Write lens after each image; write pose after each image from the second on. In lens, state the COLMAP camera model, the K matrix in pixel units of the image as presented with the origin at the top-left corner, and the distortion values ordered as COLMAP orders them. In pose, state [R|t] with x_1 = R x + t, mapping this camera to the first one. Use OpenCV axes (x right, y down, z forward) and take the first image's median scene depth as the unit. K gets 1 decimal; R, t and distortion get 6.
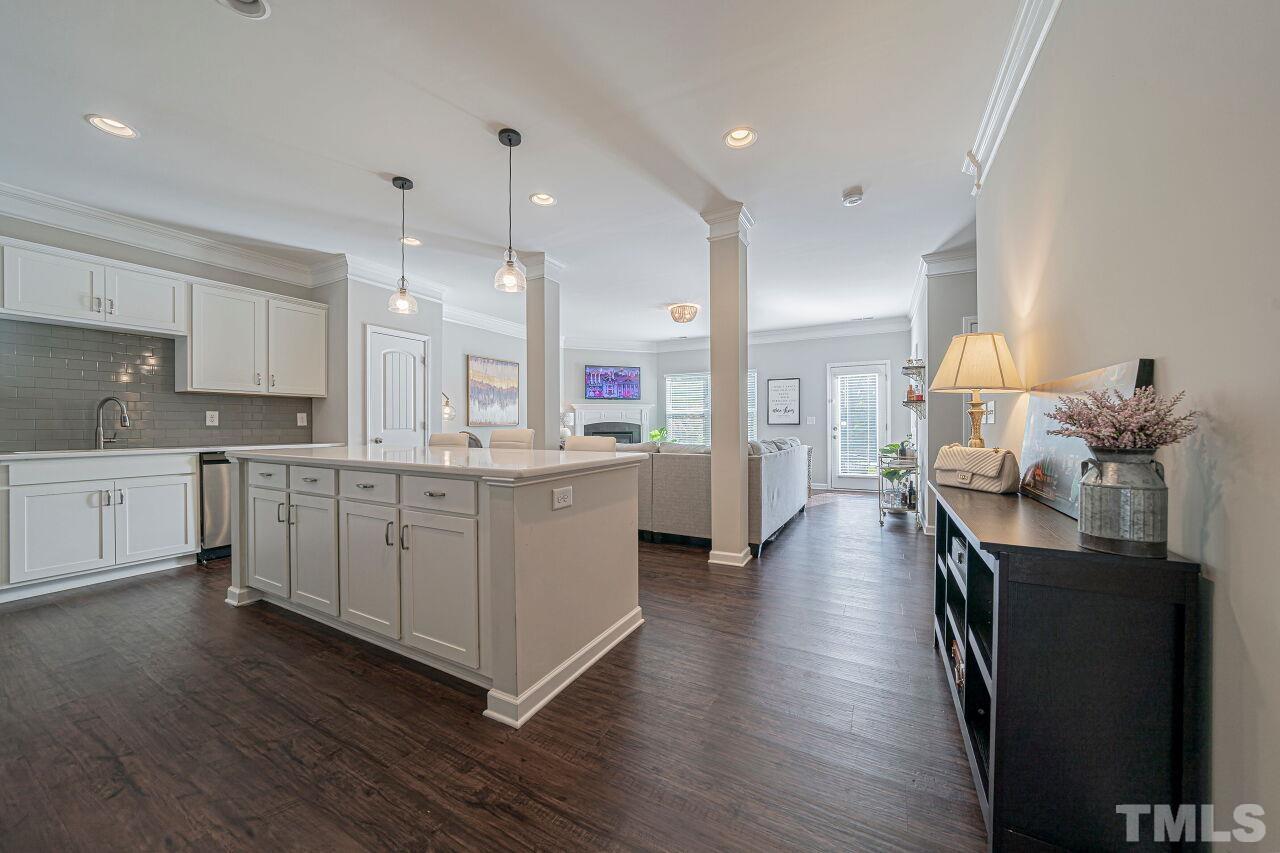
lens RADIAL K [[451.7, 0, 632.2], [0, 451.7, 425.2], [0, 0, 1]] dist [-0.001368, 0.000187]
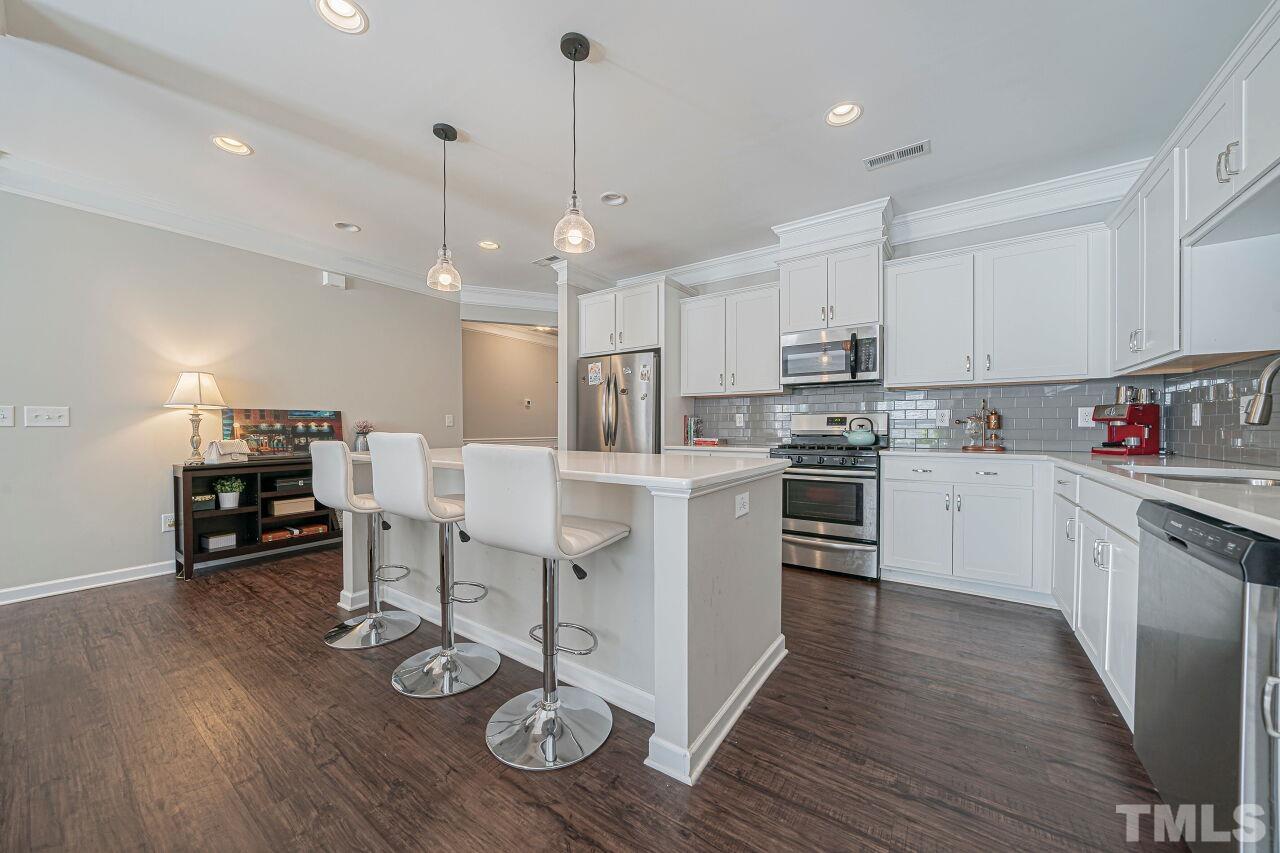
lens RADIAL K [[451.8, 0, 640.4], [0, 451.8, 432.9], [0, 0, 1]] dist [-0.015047, 0.000023]
pose [[-0.995353, 0.002886, 0.096248, -0.574419], [0.003719, 0.999957, 0.008483, 0.006177], [-0.096220, 0.008802, -0.995321, 1.413333]]
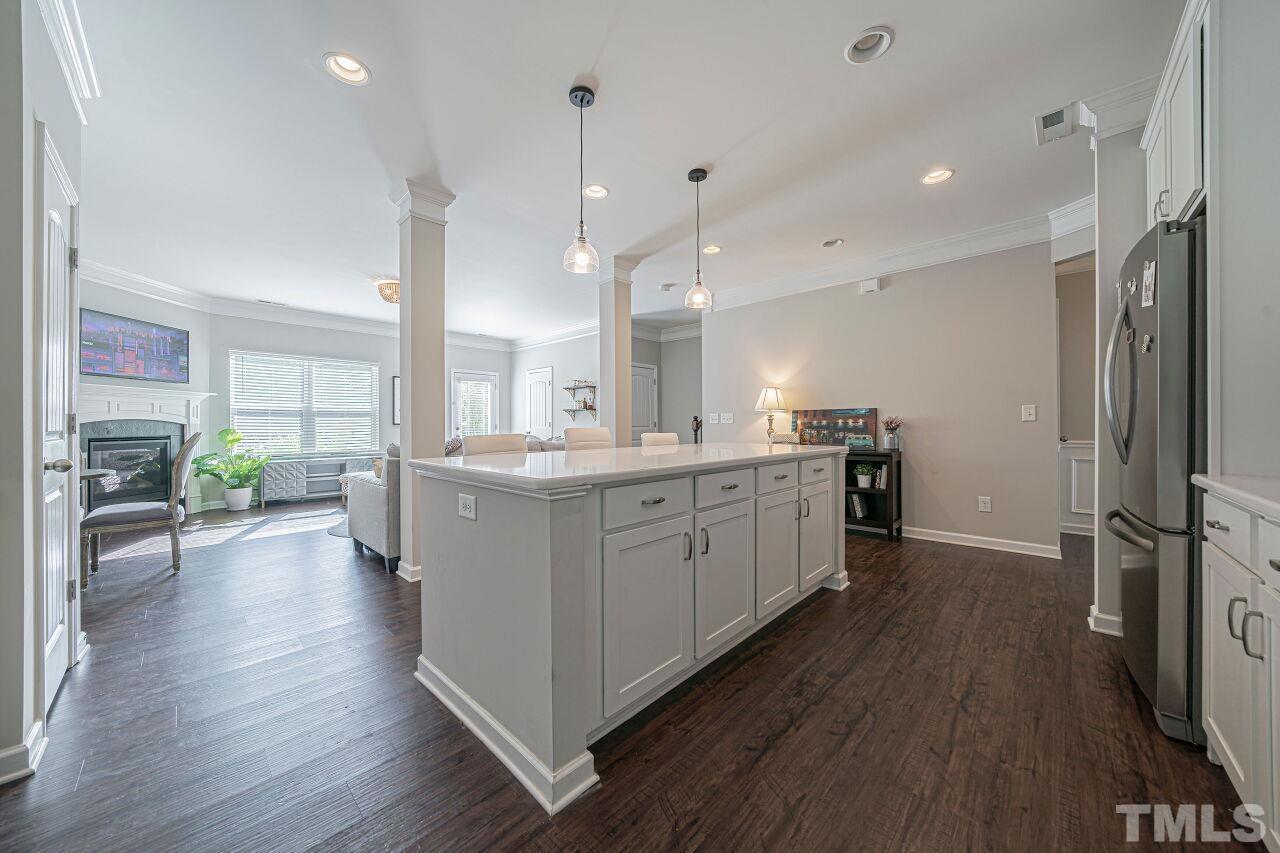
lens RADIAL K [[444.4, 0, 635.2], [0, 444.4, 424.5], [0, 0, 1]] dist [-0.006777, -0.000087]
pose [[0.247256, 0.001925, 0.968948, -1.036304], [0.001239, 0.999997, -0.002303, 0.003573], [-0.968949, 0.001770, 0.247253, 0.642477]]
